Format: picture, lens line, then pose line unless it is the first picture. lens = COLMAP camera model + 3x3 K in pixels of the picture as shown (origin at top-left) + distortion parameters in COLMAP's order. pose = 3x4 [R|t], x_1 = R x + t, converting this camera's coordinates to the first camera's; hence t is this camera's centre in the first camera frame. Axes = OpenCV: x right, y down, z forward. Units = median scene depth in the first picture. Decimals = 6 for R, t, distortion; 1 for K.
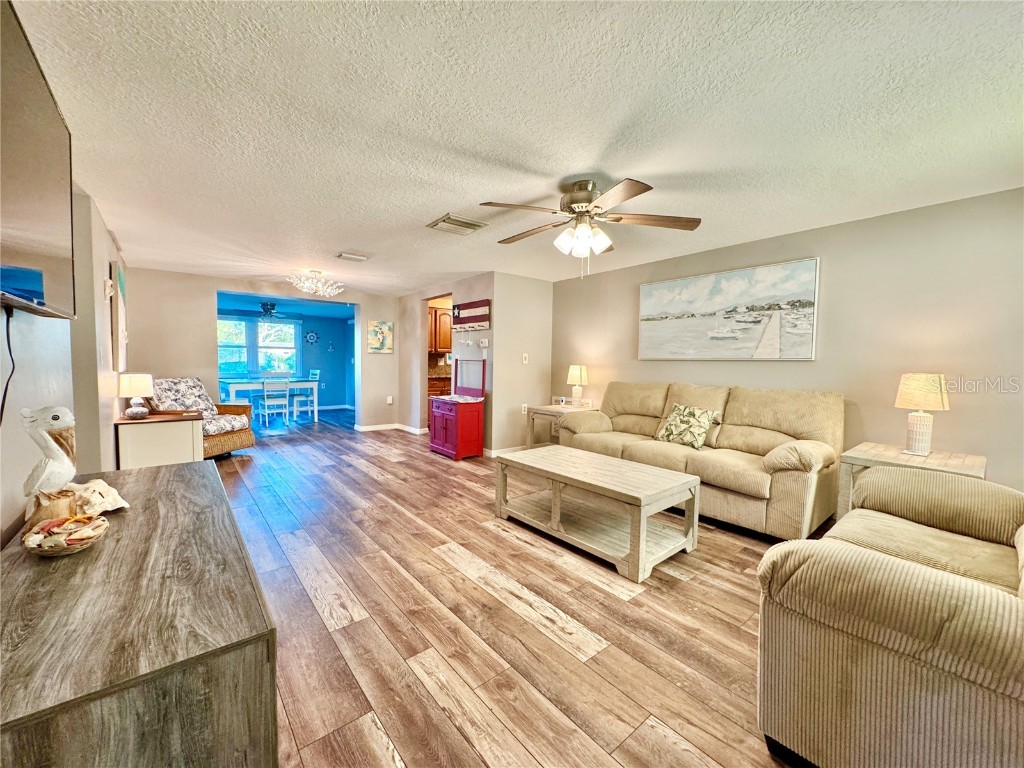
lens RADIAL K [[410.2, 0, 511.1], [0, 410.2, 386.3], [0, 0, 1]] dist [-0.005588, -0.000429]
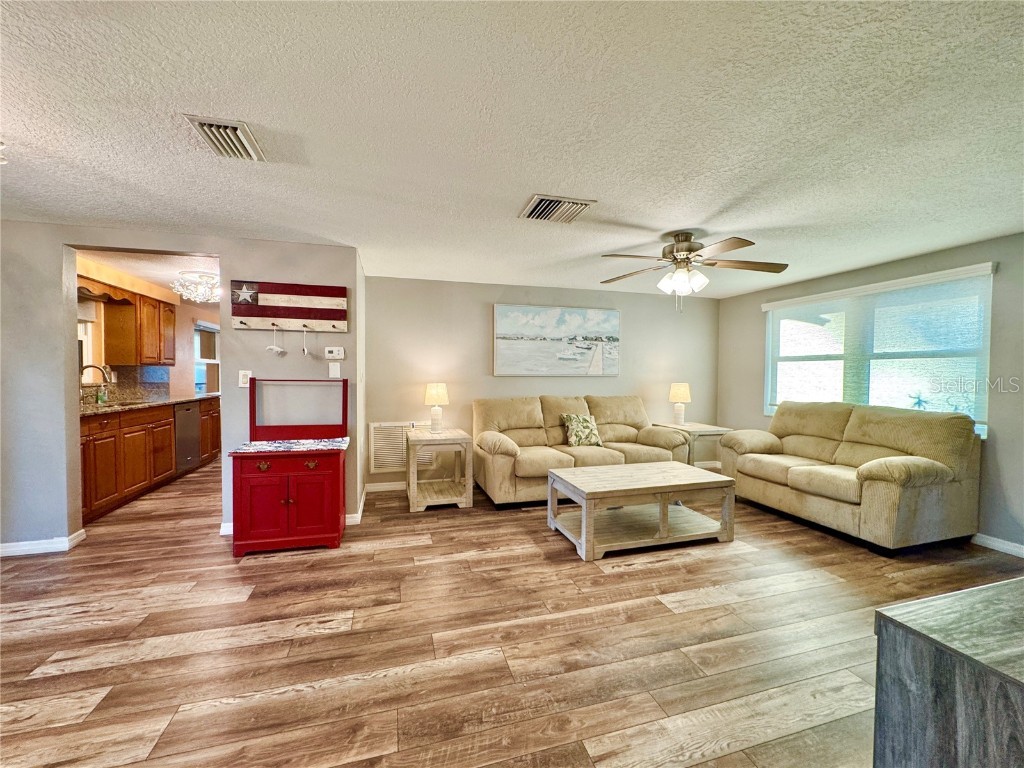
lens RADIAL K [[410.2, 0, 512.5], [0, 410.2, 384.5], [0, 0, 1]] dist [-0.005588, -0.000429]
pose [[0.395188, -0.036790, 0.917863, -0.823930], [0.055095, 0.998348, 0.016295, -0.076564], [-0.916947, 0.044130, 0.396562, 0.731726]]
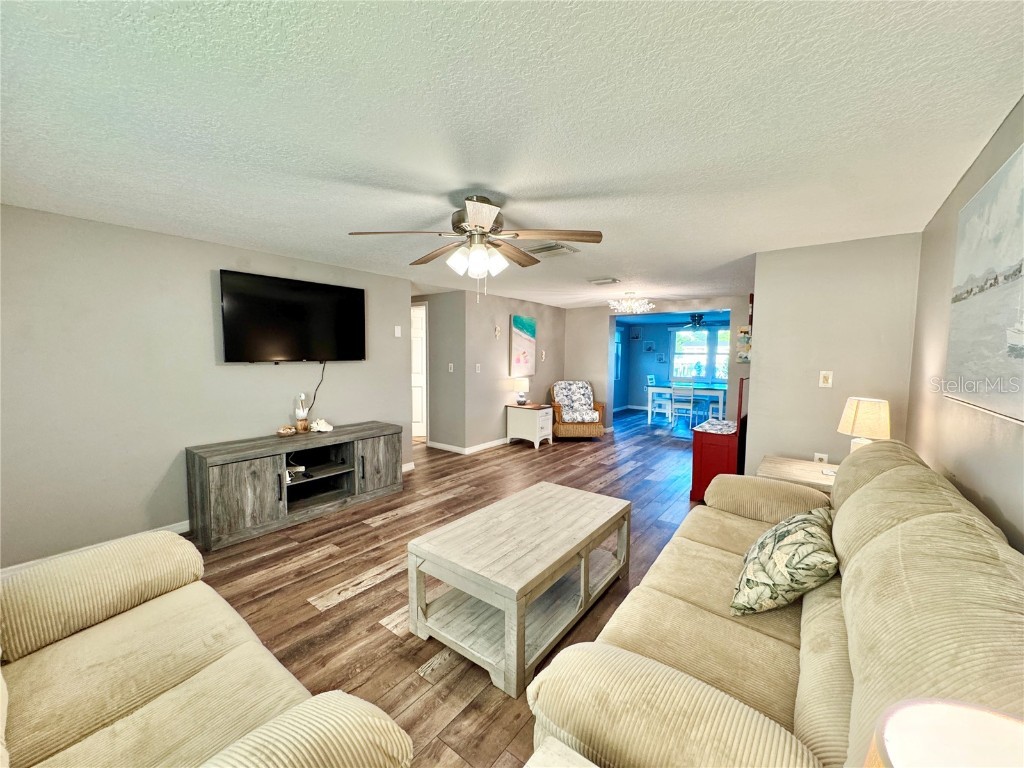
lens RADIAL K [[410.2, 0, 509.1], [0, 410.2, 377.7], [0, 0, 1]] dist [-0.005588, -0.000429]
pose [[0.211644, 0.046363, -0.976247, 0.822970], [-0.061505, 0.997526, 0.034040, -0.096559], [0.975410, 0.052839, 0.213972, 0.651381]]
